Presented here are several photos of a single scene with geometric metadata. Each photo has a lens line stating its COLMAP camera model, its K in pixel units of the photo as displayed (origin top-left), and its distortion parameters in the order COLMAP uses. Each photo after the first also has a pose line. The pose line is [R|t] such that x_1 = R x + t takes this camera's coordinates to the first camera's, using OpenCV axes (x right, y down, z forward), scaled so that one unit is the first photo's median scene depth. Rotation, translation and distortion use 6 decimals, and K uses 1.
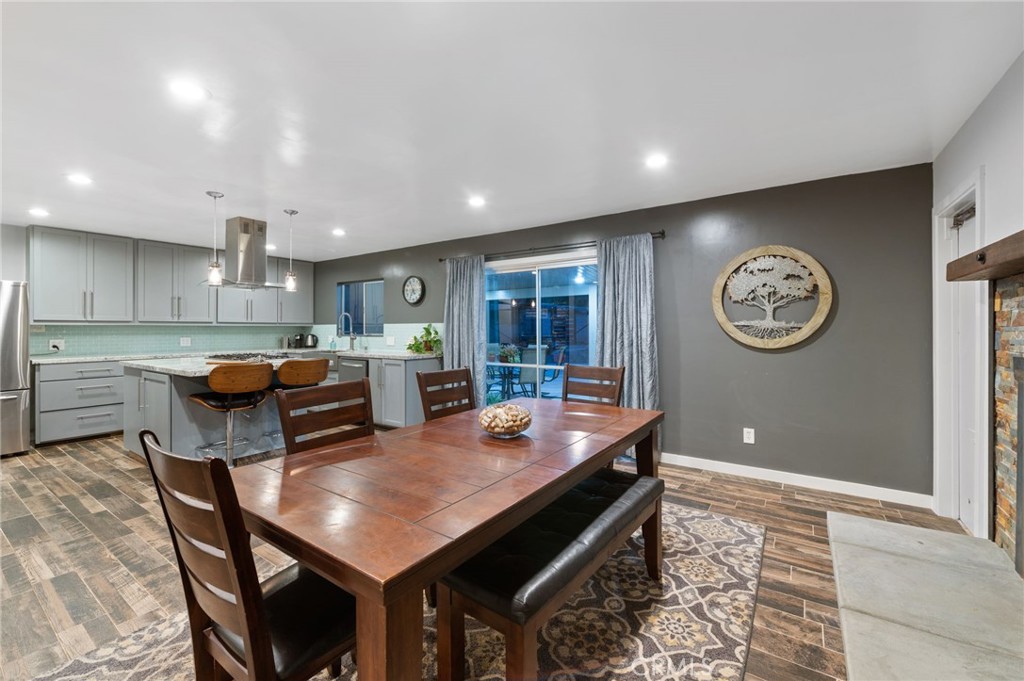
lens RADIAL K [[418.7, 0, 513.2], [0, 418.7, 324.8], [0, 0, 1]] dist [-0.001061, -0.000073]
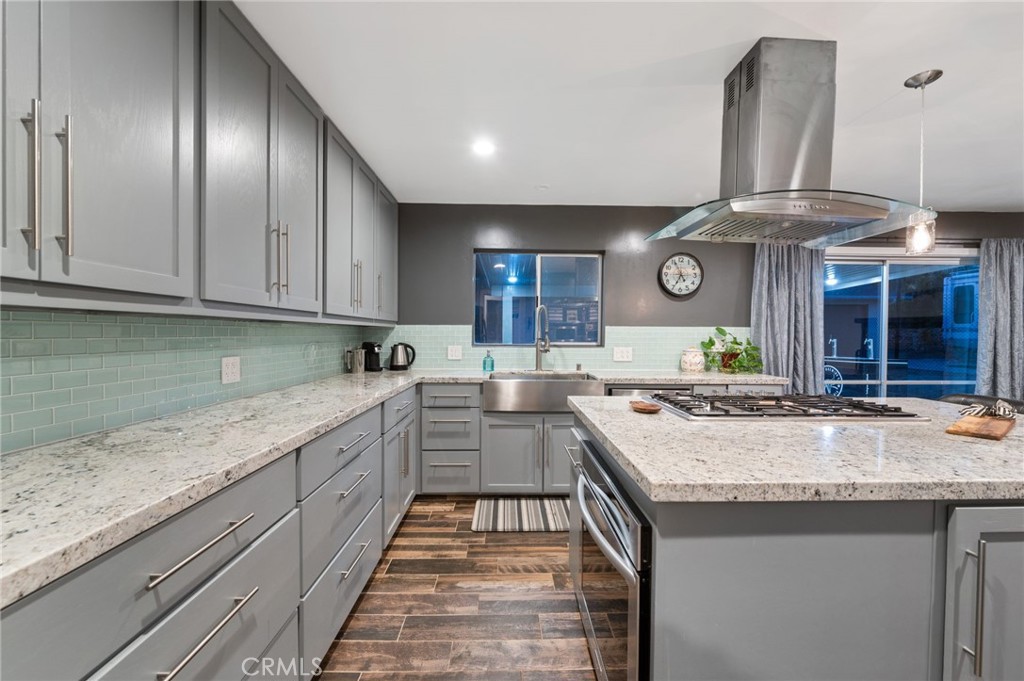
lens RADIAL K [[448.5, 0, 512.0], [0, 448.5, 340.5], [0, 0, 1]] dist [0.000513, 0.000062]
pose [[0.804605, -0.004955, 0.593790, -0.801818], [-0.017960, 0.999305, 0.032677, -0.000208], [-0.593539, -0.036956, 0.803956, 0.558841]]
